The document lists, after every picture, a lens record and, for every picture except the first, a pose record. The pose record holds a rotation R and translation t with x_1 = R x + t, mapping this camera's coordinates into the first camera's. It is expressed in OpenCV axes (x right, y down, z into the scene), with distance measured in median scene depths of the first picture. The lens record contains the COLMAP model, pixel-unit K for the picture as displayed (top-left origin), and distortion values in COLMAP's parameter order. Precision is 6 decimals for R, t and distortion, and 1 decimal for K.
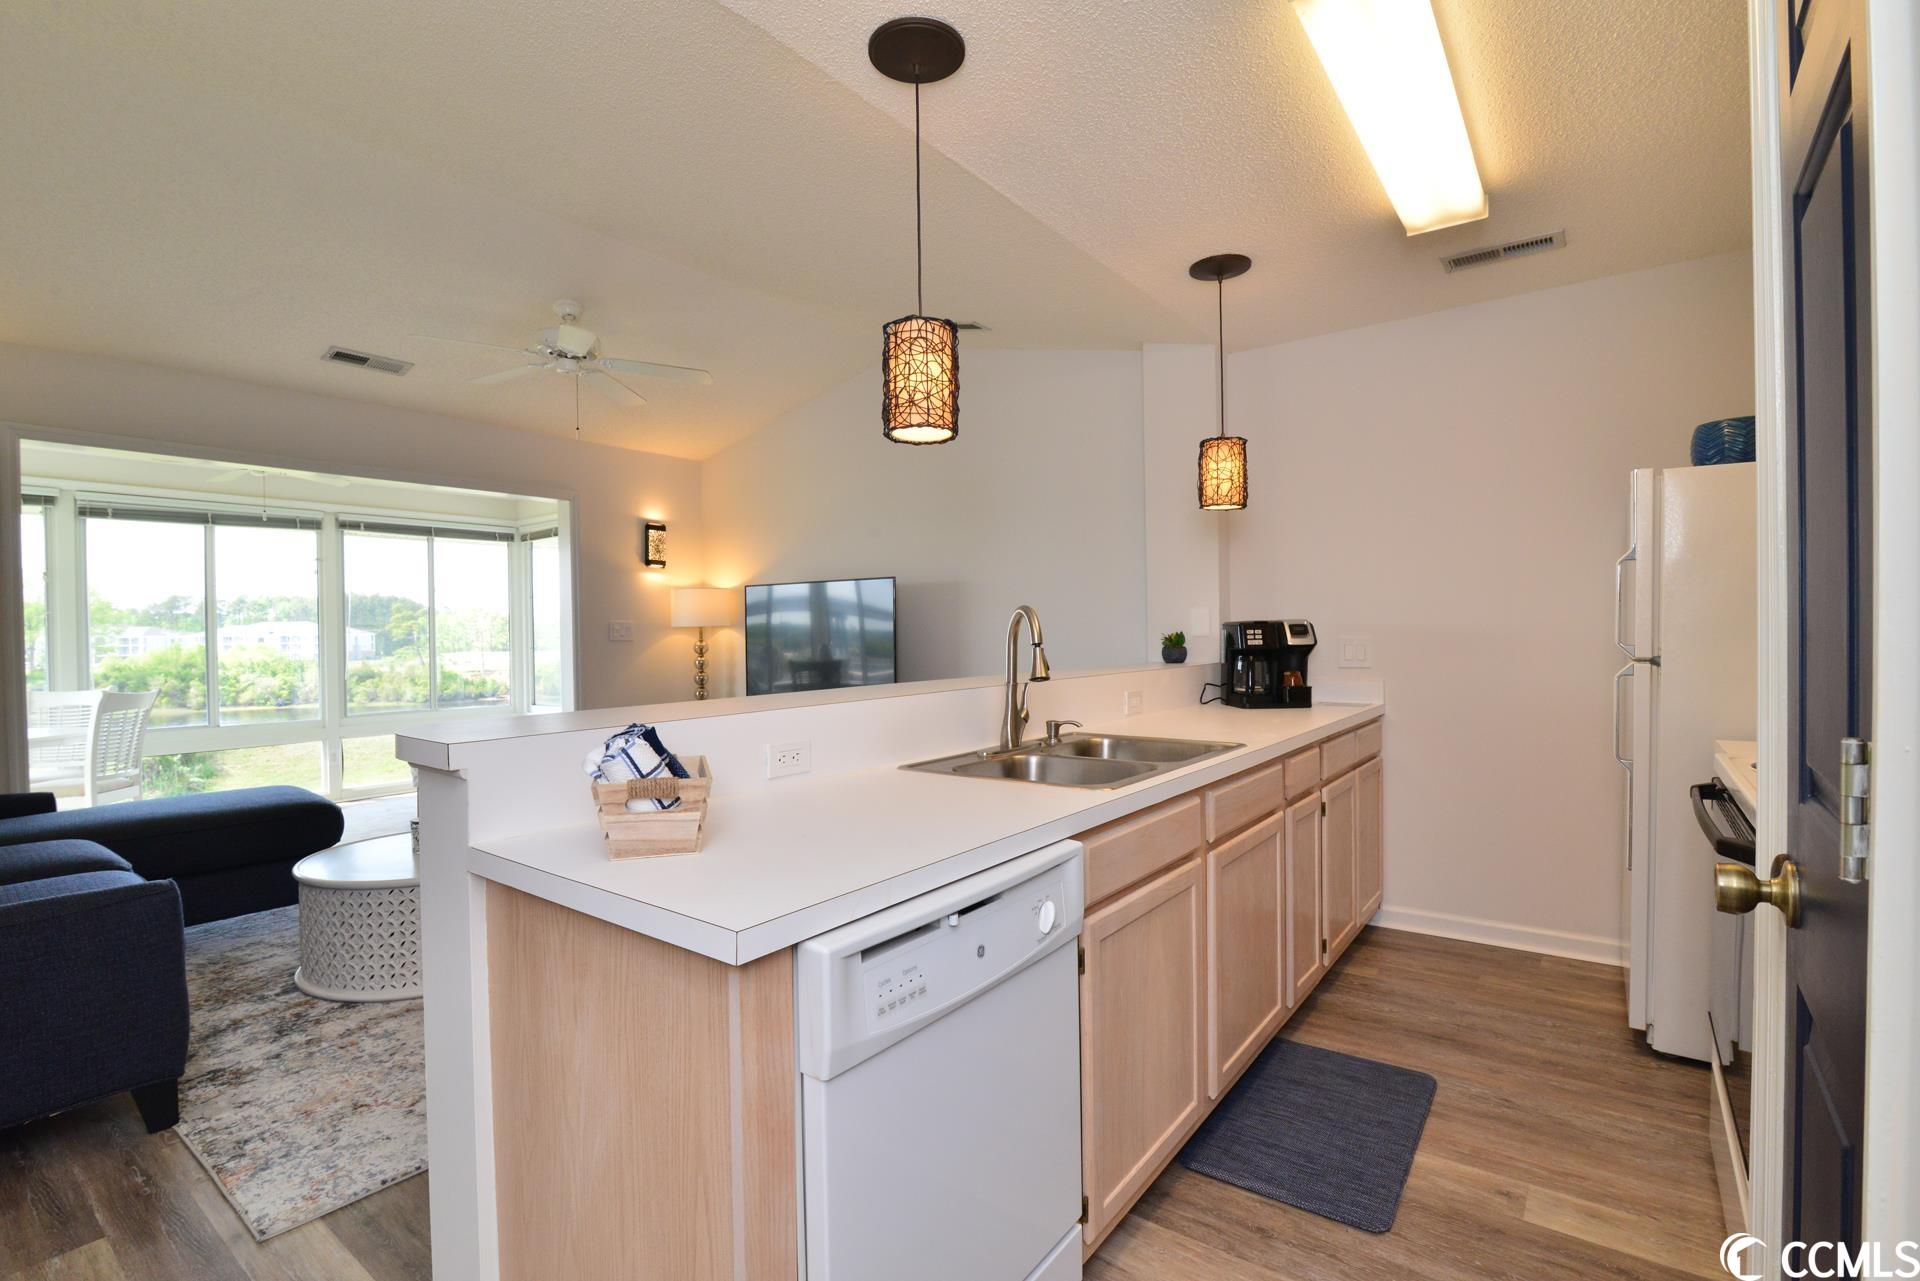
lens RADIAL K [[875.9, 0, 957.5], [0, 875.9, 641.8], [0, 0, 1]] dist [-0.019854, 0.001259]
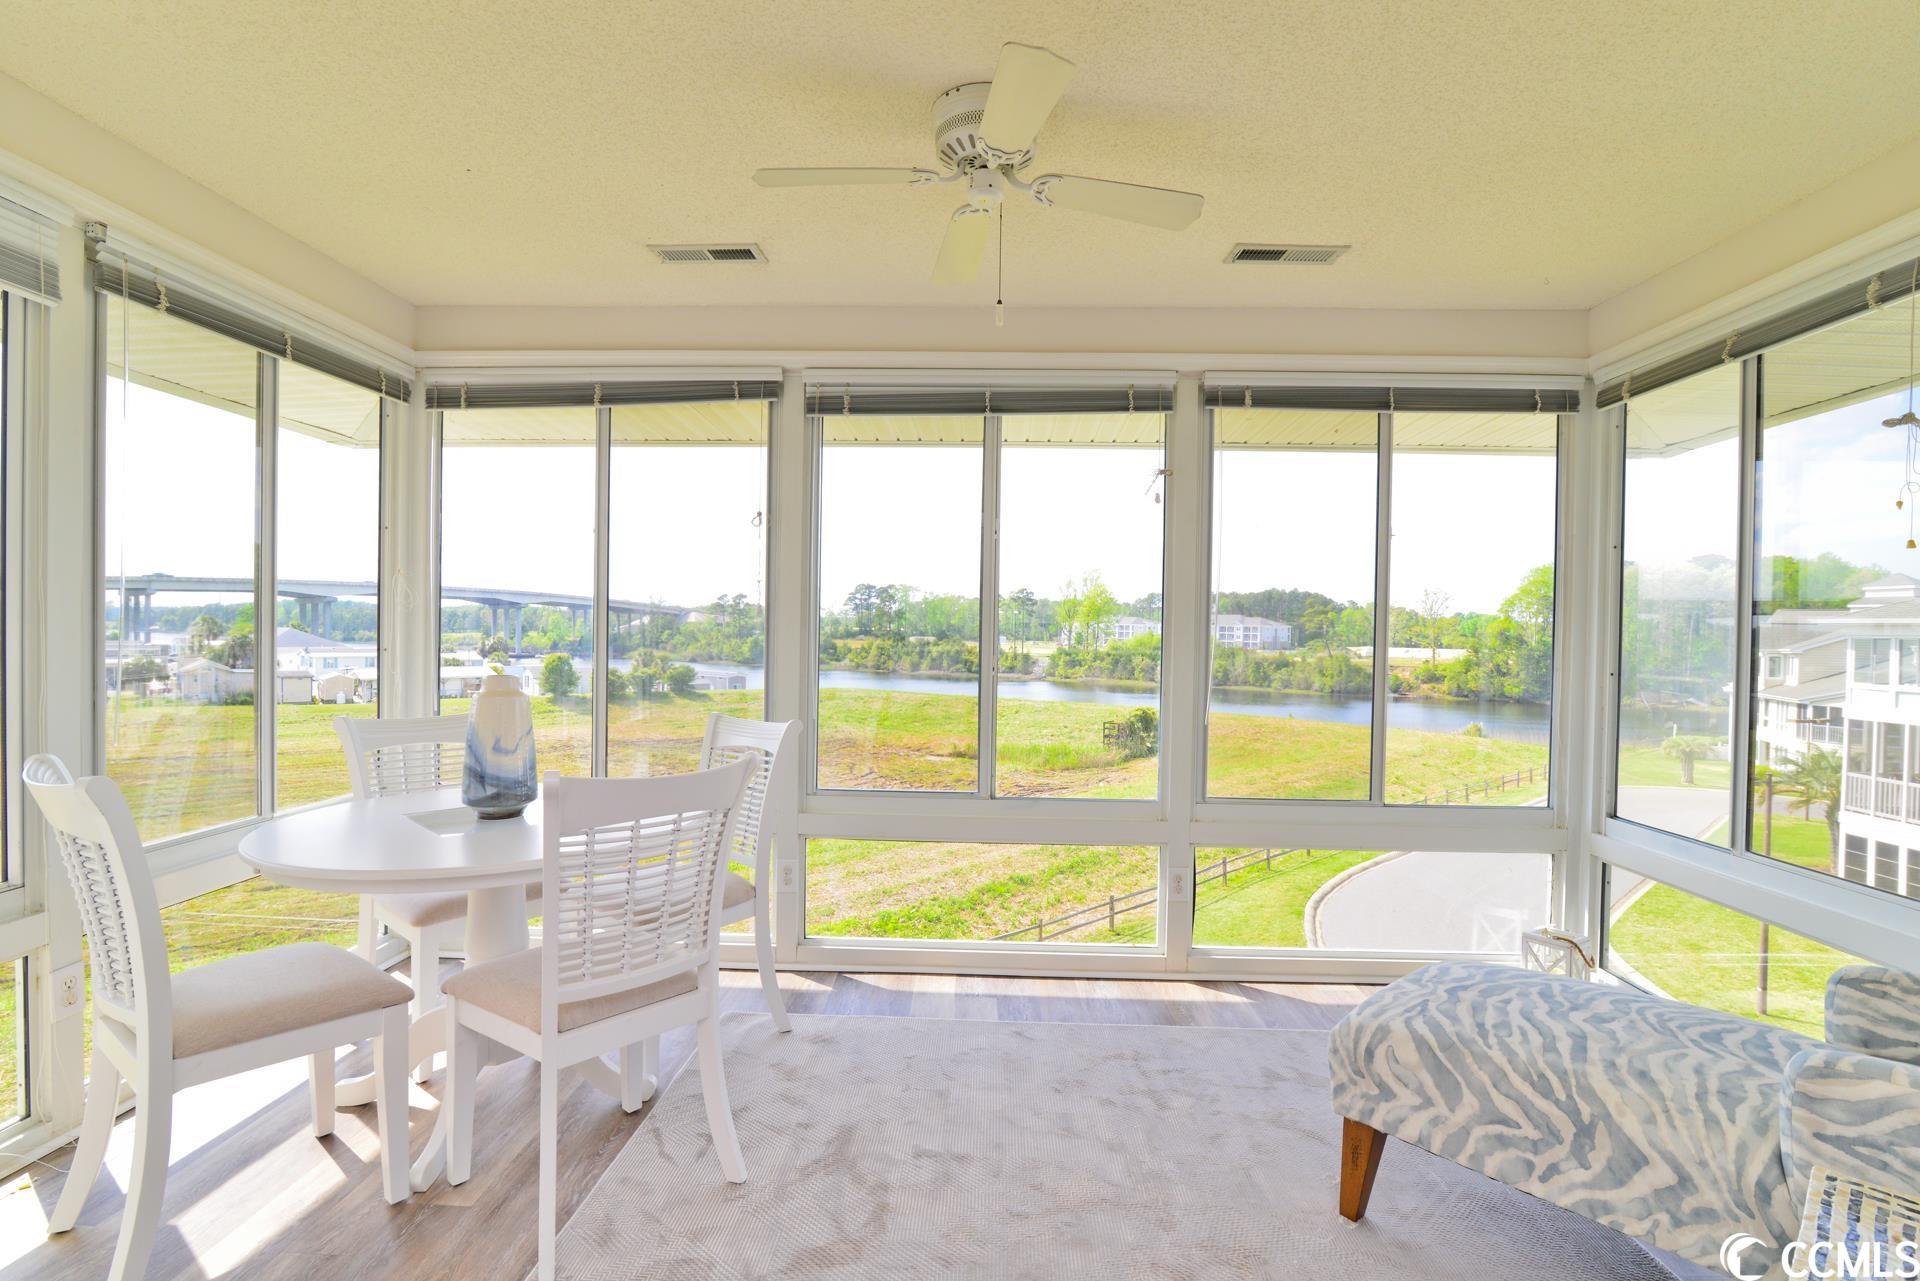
lens RADIAL K [[875.9, 0, 960.4], [0, 875.9, 640.7], [0, 0, 1]] dist [-0.019854, 0.001259]
pose [[0.578860, 0.035096, -0.814671, -0.037379], [-0.032195, 0.999278, 0.020173, -0.000736], [0.814791, 0.014551, 0.579572, 0.058010]]
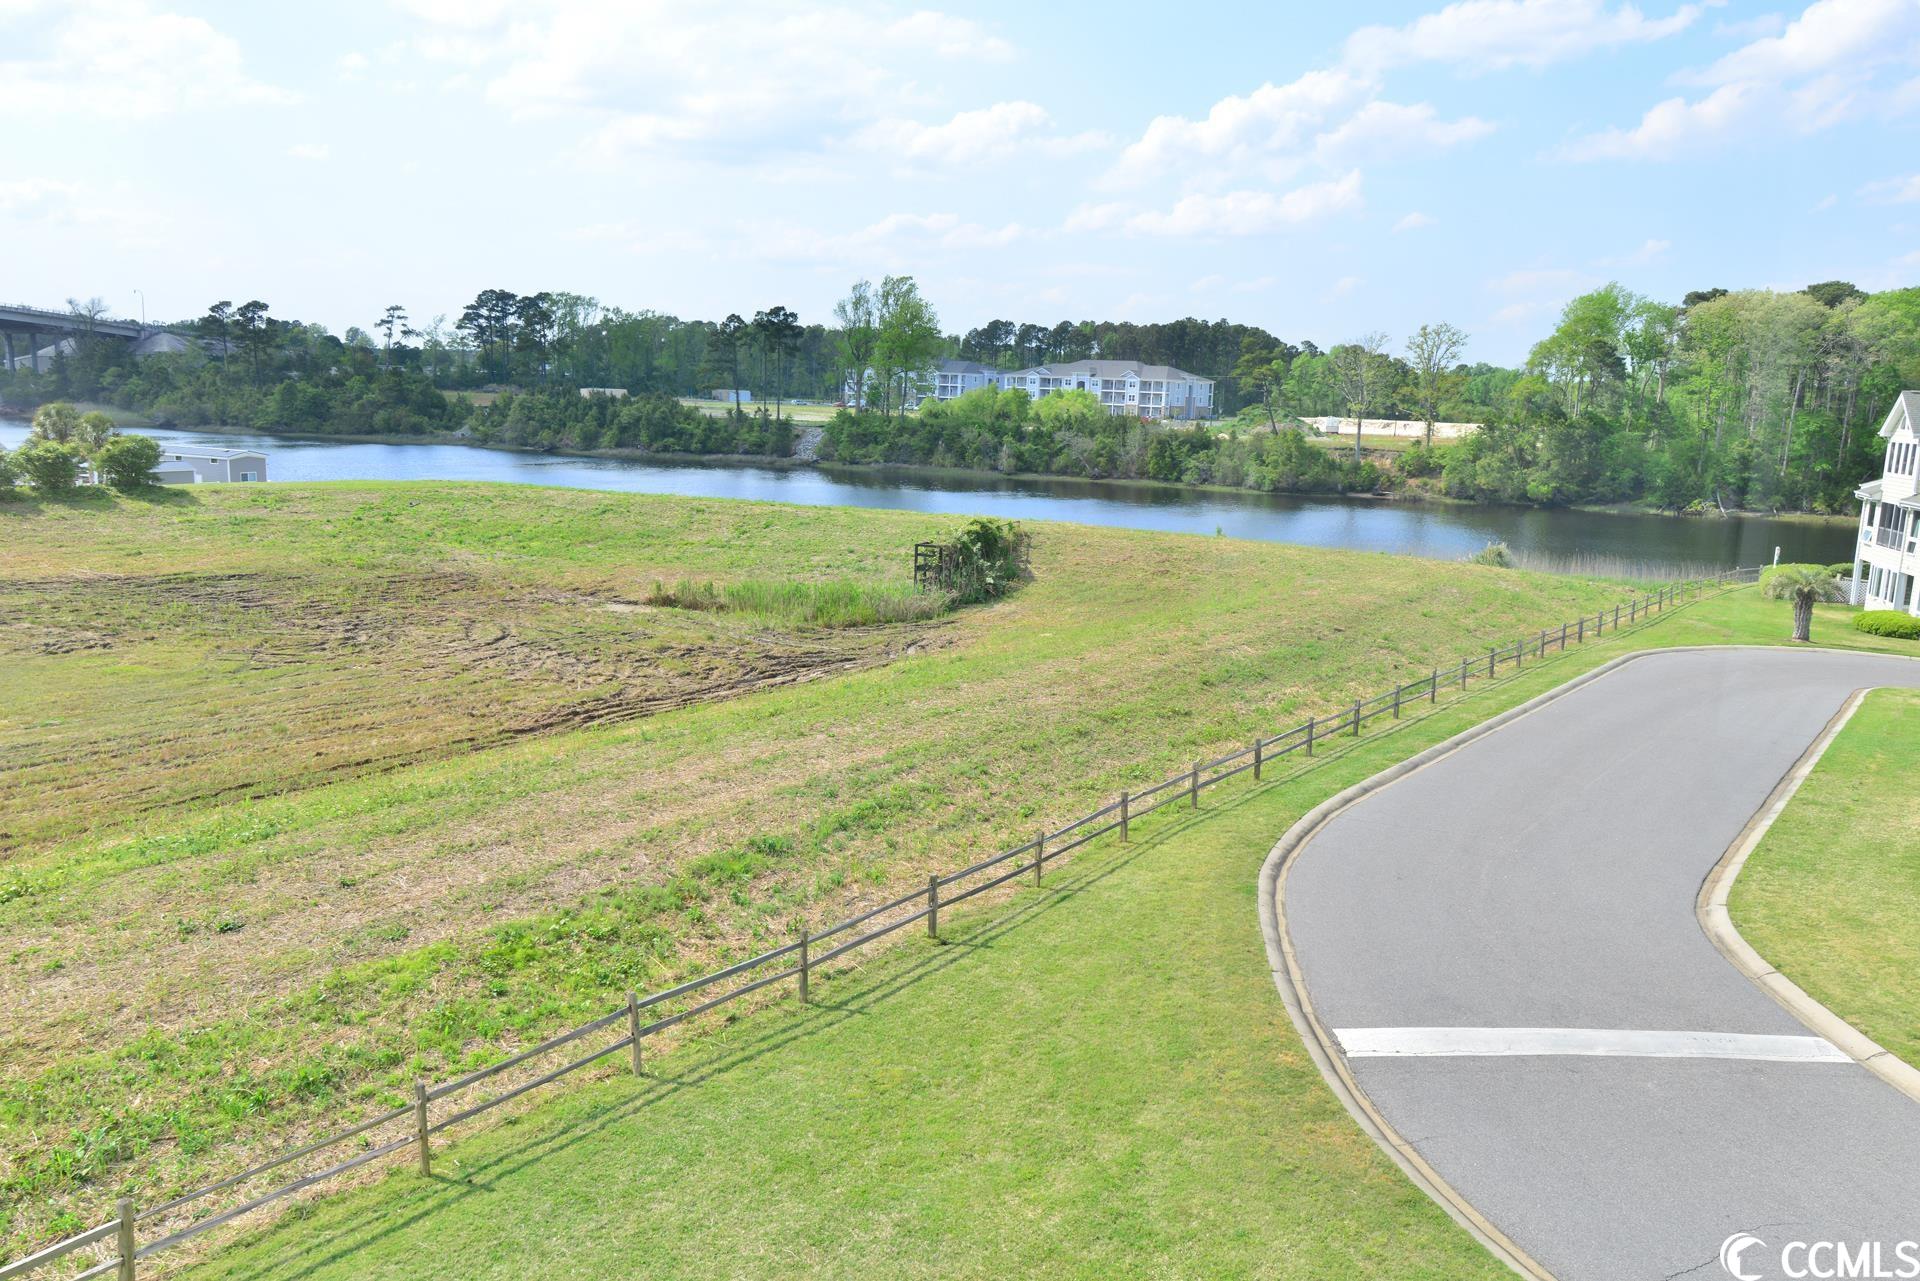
lens RADIAL K [[1446.2, 0, 965.8], [0, 1446.2, 657.6], [0, 0, 1]] dist [0.002659, 0.002839]
pose [[0.726468, 0.166232, -0.666792, -0.072596], [-0.051804, 0.980788, 0.188071, -0.002487], [0.685245, -0.102086, 0.721122, 0.090124]]
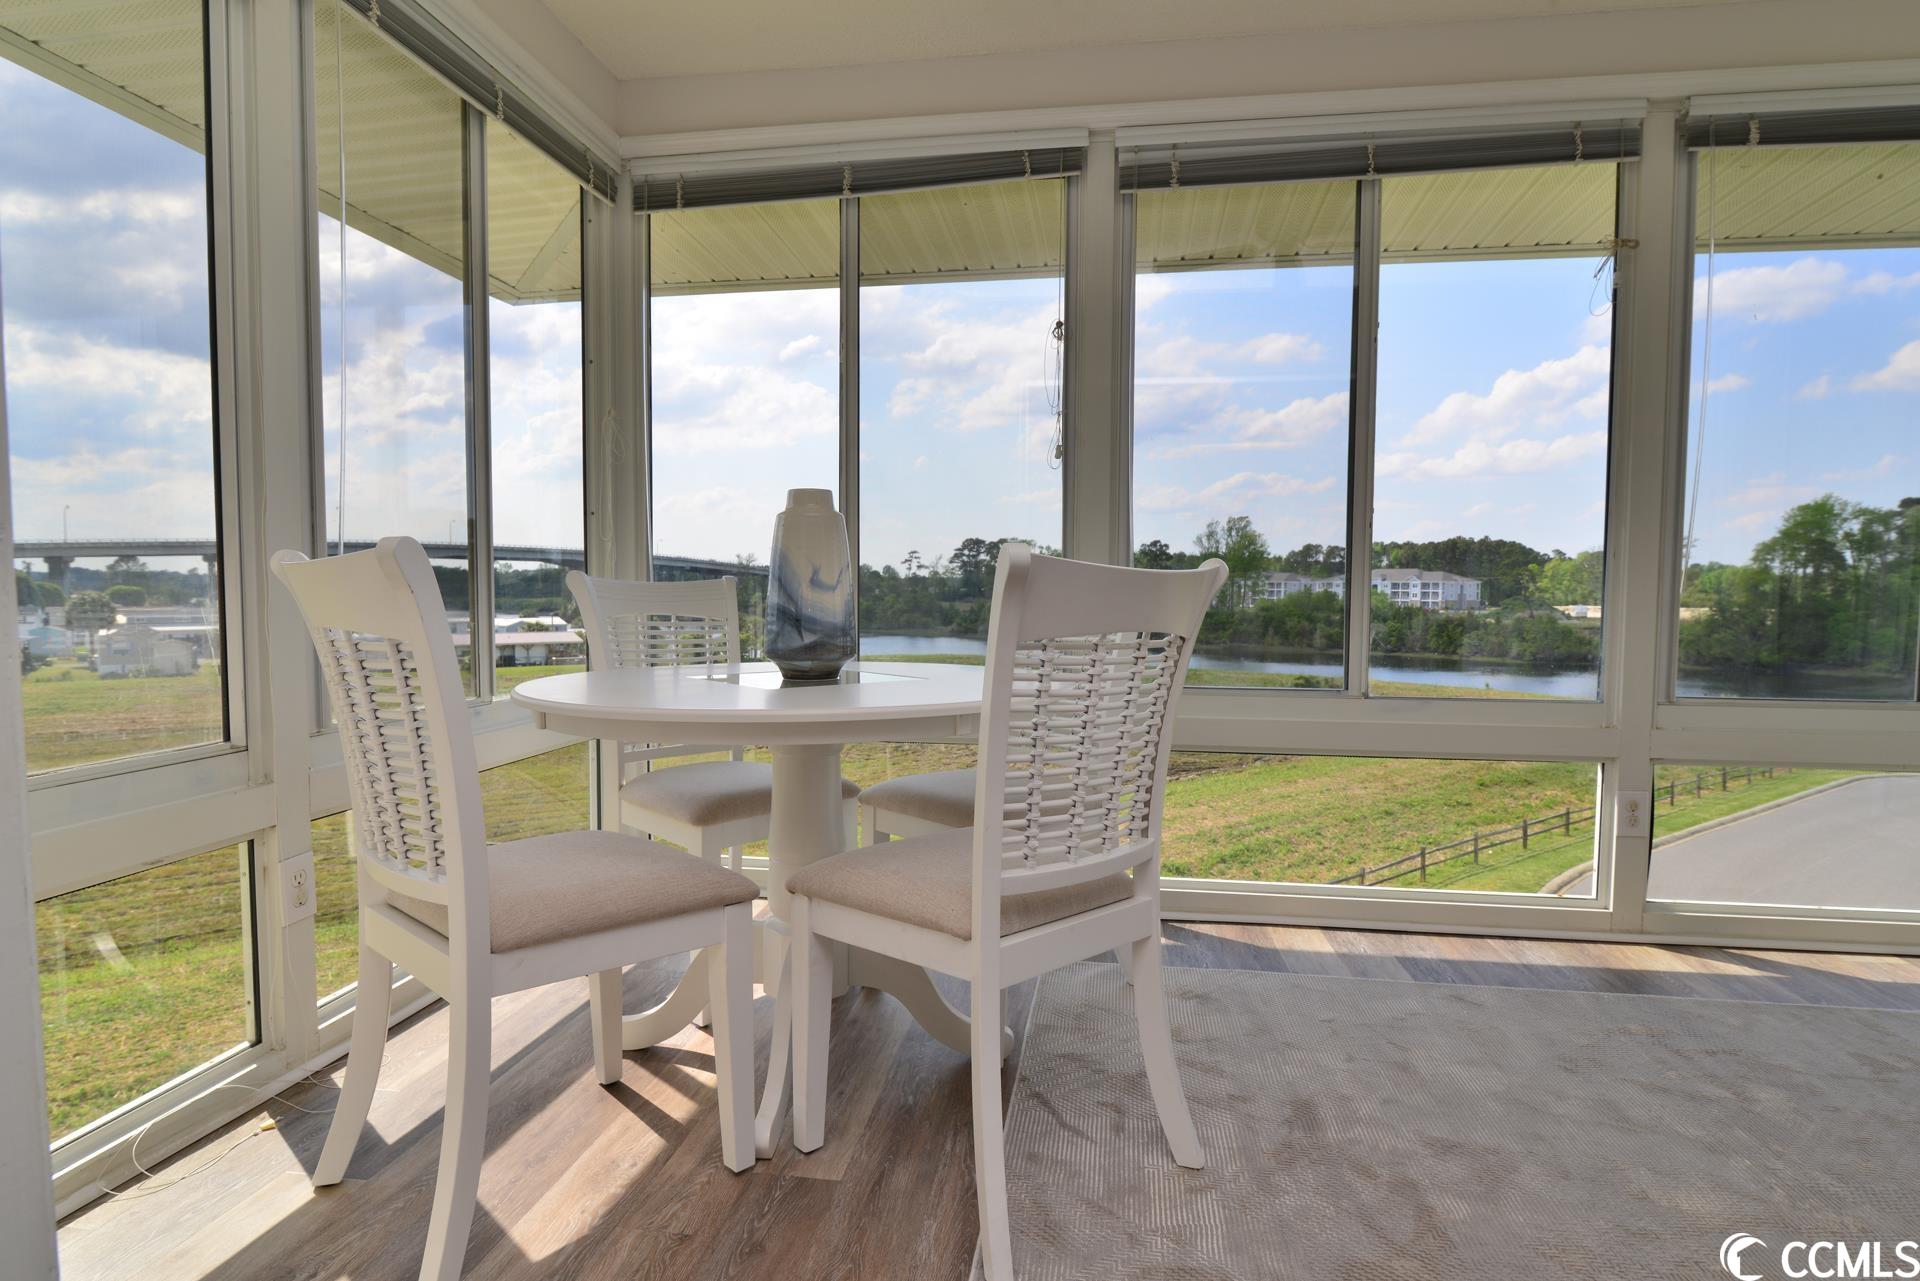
lens RADIAL K [[993.5, 0, 963.5], [0, 993.5, 640.0], [0, 0, 1]] dist [-0.014023, 0.000681]
pose [[0.479685, 0.063720, -0.875124, -0.047139], [-0.022248, 0.997922, 0.060467, 0.004164], [0.877159, -0.009535, 0.480106, 0.053320]]
